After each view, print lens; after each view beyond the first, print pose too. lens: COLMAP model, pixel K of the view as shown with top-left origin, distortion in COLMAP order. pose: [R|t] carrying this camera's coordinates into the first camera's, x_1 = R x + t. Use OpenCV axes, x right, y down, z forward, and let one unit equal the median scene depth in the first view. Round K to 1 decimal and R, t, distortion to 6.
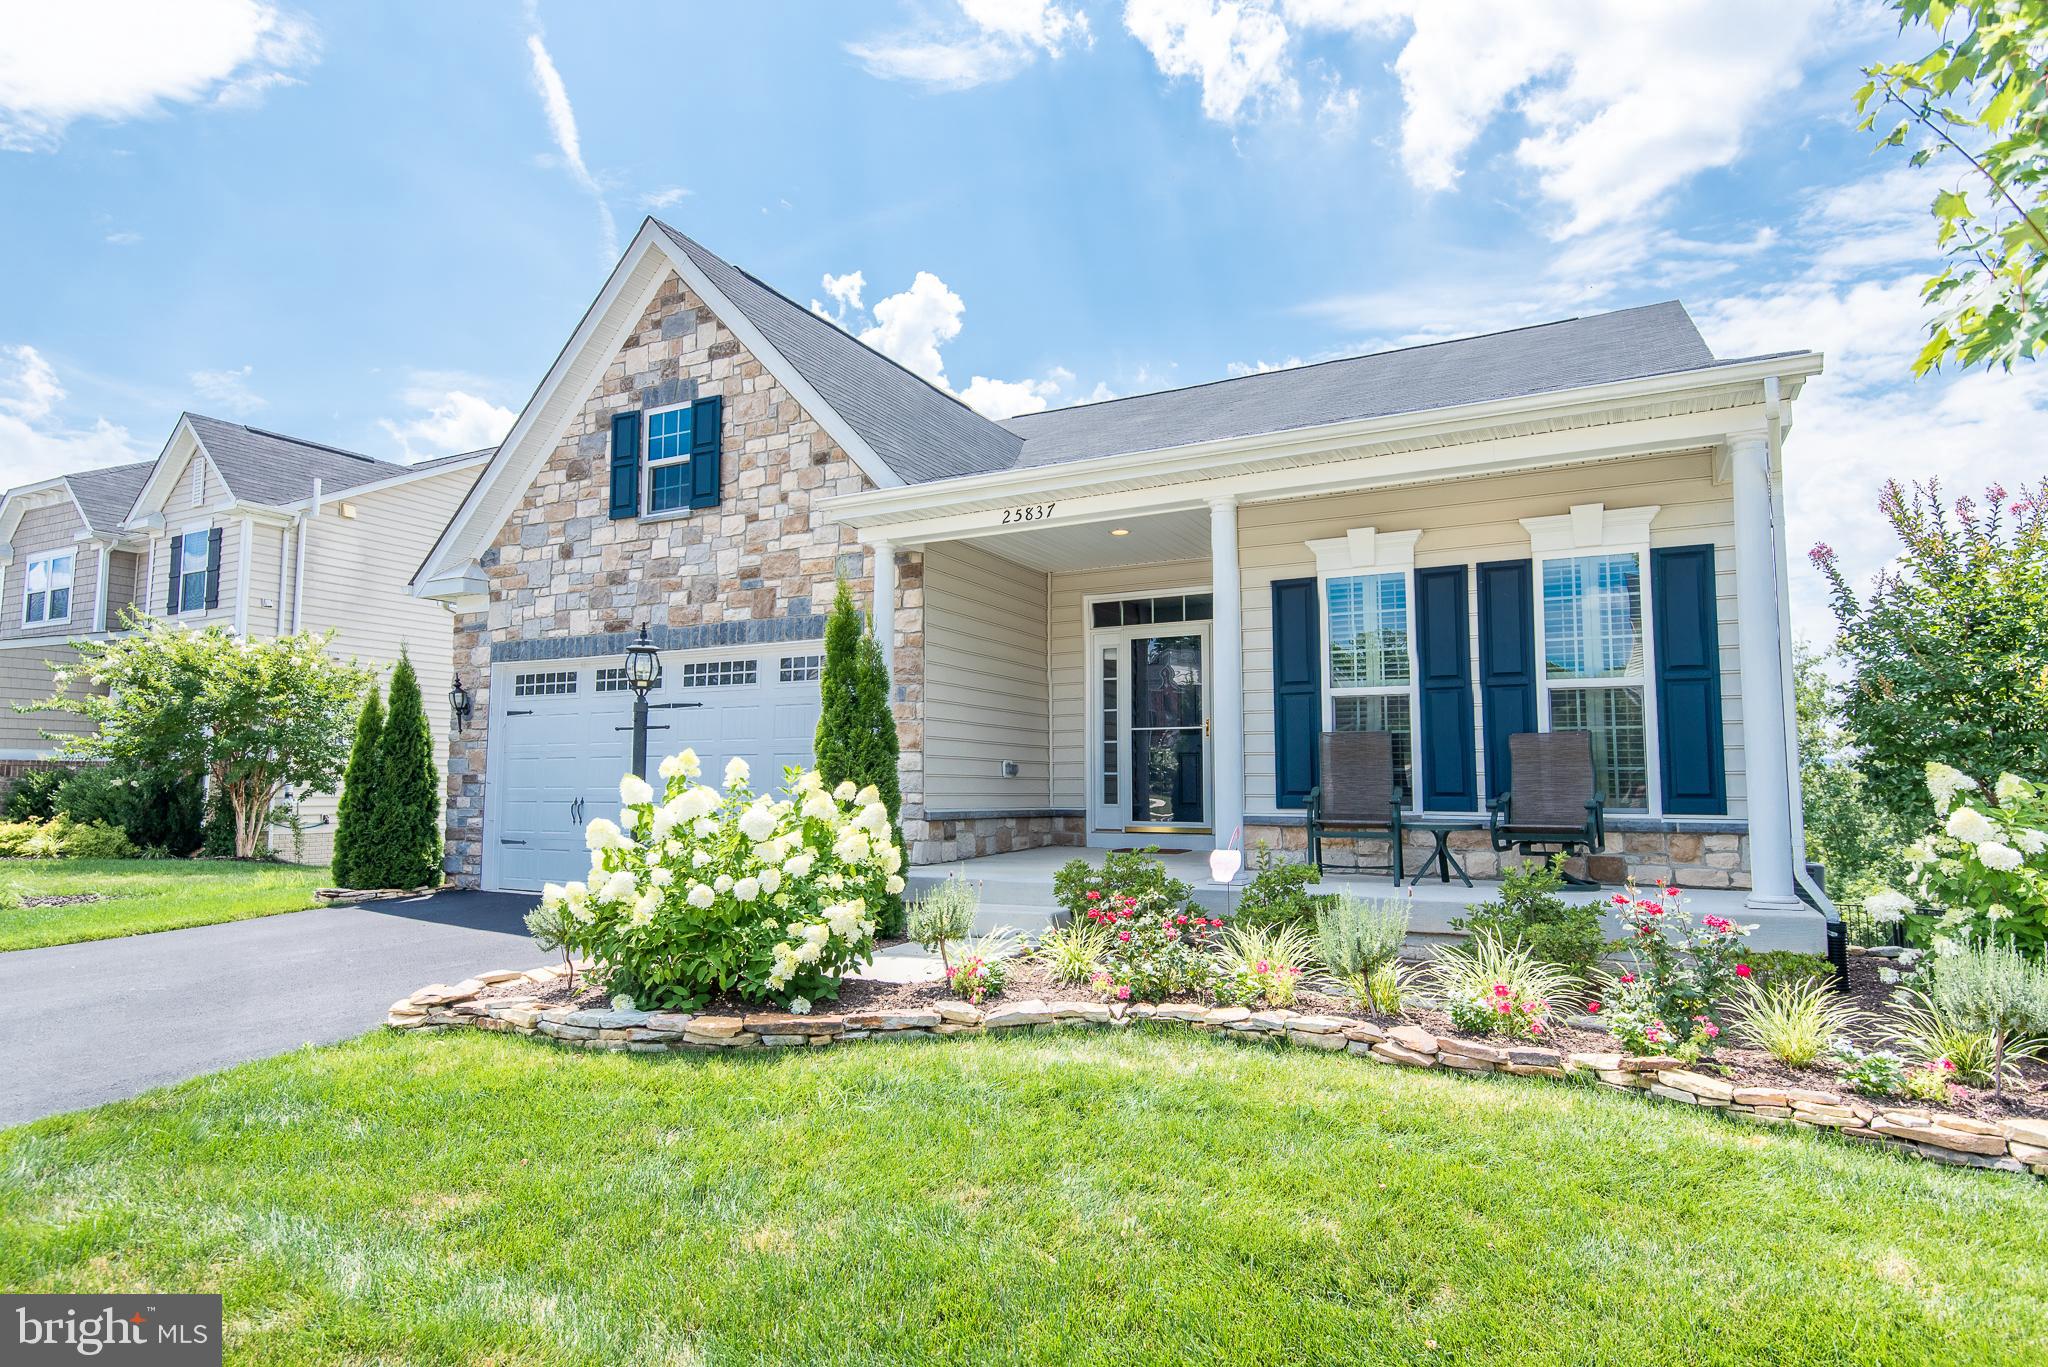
lens RADIAL K [[1139.2, 0, 1015.4], [0, 1139.2, 689.1], [0, 0, 1]] dist [0.025493, 0.000968]
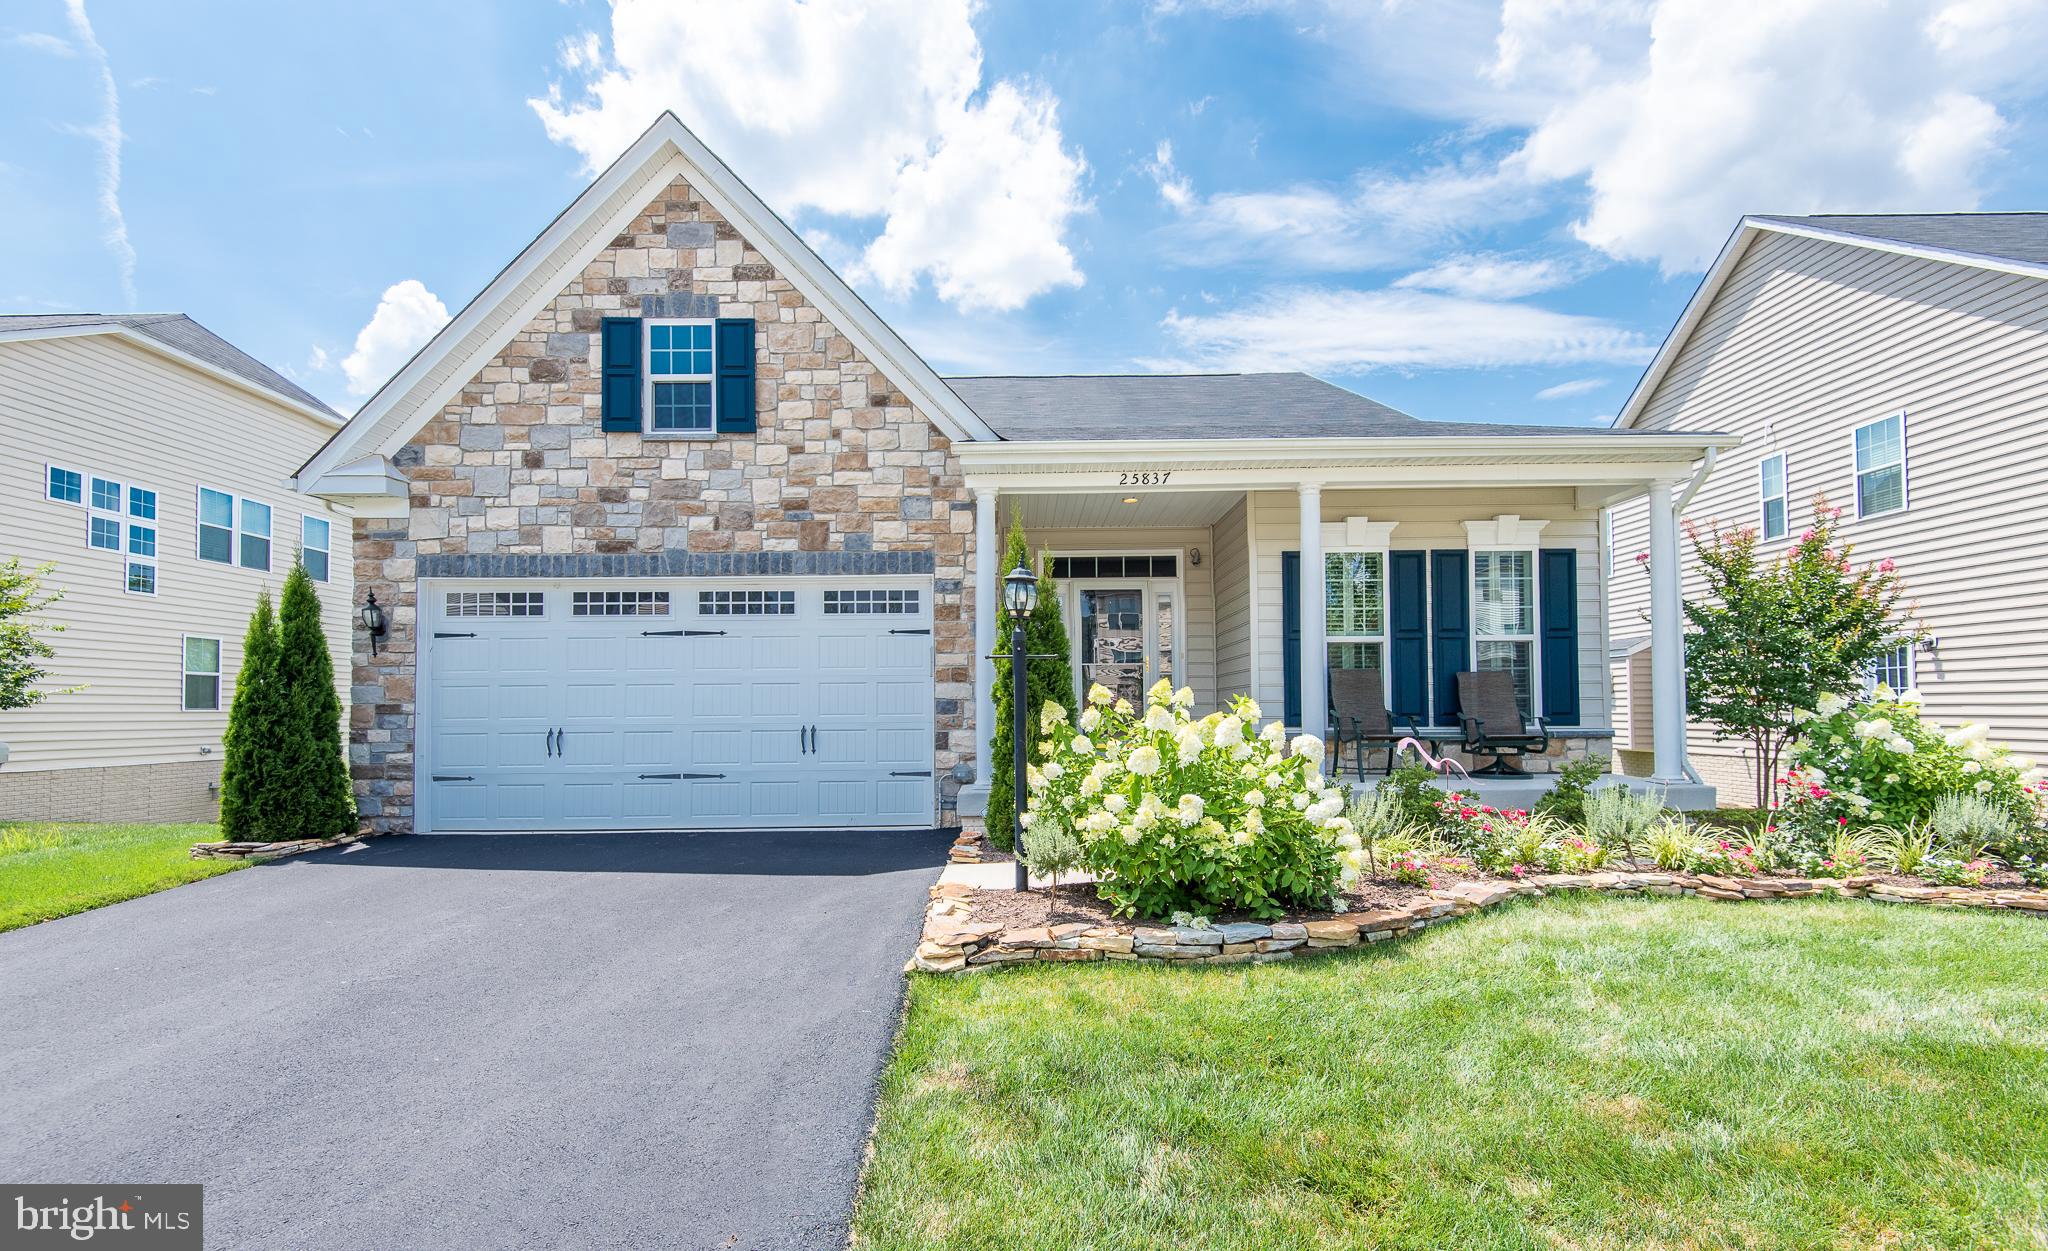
lens RADIAL K [[917.3, 0, 1045.6], [0, 917.3, 691.4], [0, 0, 1]] dist [0.017198, -0.001126]
pose [[0.884987, 0.002712, 0.465608, -0.397546], [-0.030947, 0.998114, 0.053007, 0.013076], [-0.464586, -0.061320, 0.883402, 0.159126]]
